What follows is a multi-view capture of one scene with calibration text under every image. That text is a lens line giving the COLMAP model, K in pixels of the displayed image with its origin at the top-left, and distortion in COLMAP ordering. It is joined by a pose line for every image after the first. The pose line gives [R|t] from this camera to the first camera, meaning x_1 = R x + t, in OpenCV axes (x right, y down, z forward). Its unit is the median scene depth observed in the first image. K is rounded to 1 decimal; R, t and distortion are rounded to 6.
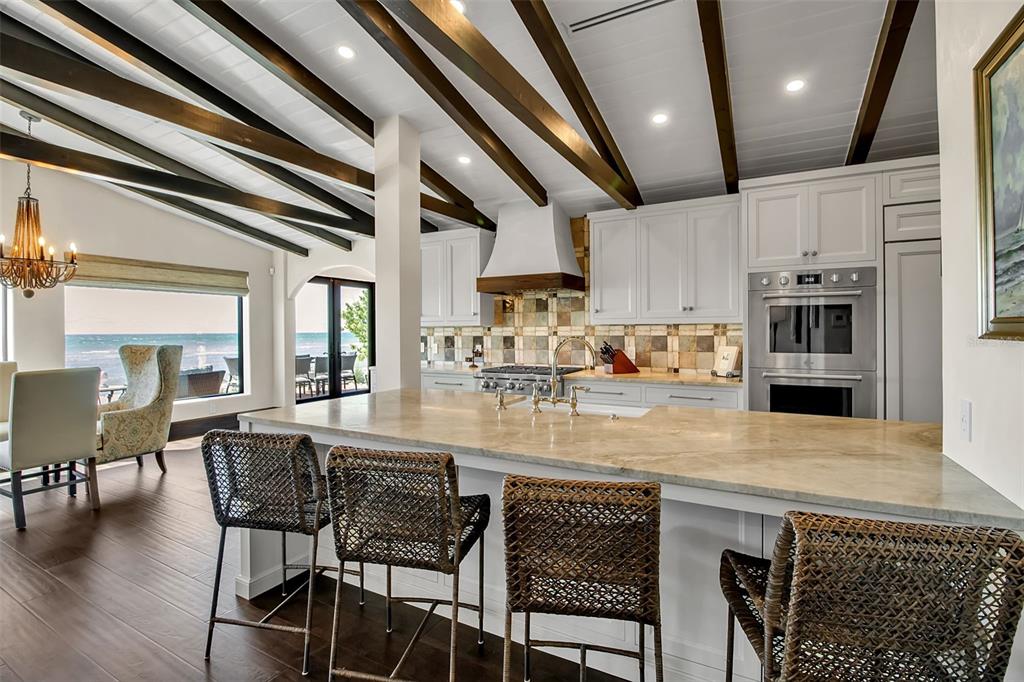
lens RADIAL K [[476.5, 0, 522.6], [0, 476.5, 333.9], [0, 0, 1]] dist [0.003051, 0.001077]
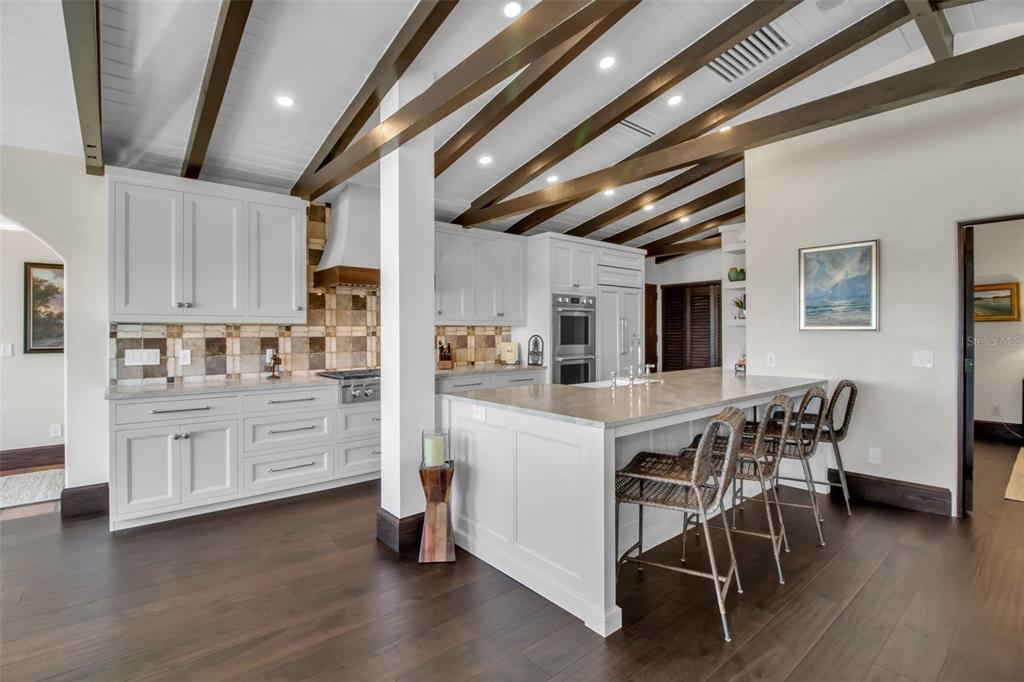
lens RADIAL K [[476.5, 0, 521.8], [0, 476.5, 337.7], [0, 0, 1]] dist [0.003051, 0.001077]
pose [[0.363300, -0.008696, 0.931632, -0.678565], [0.004626, 0.999961, 0.007530, 0.001211], [-0.931661, 0.001574, 0.363326, 0.370109]]
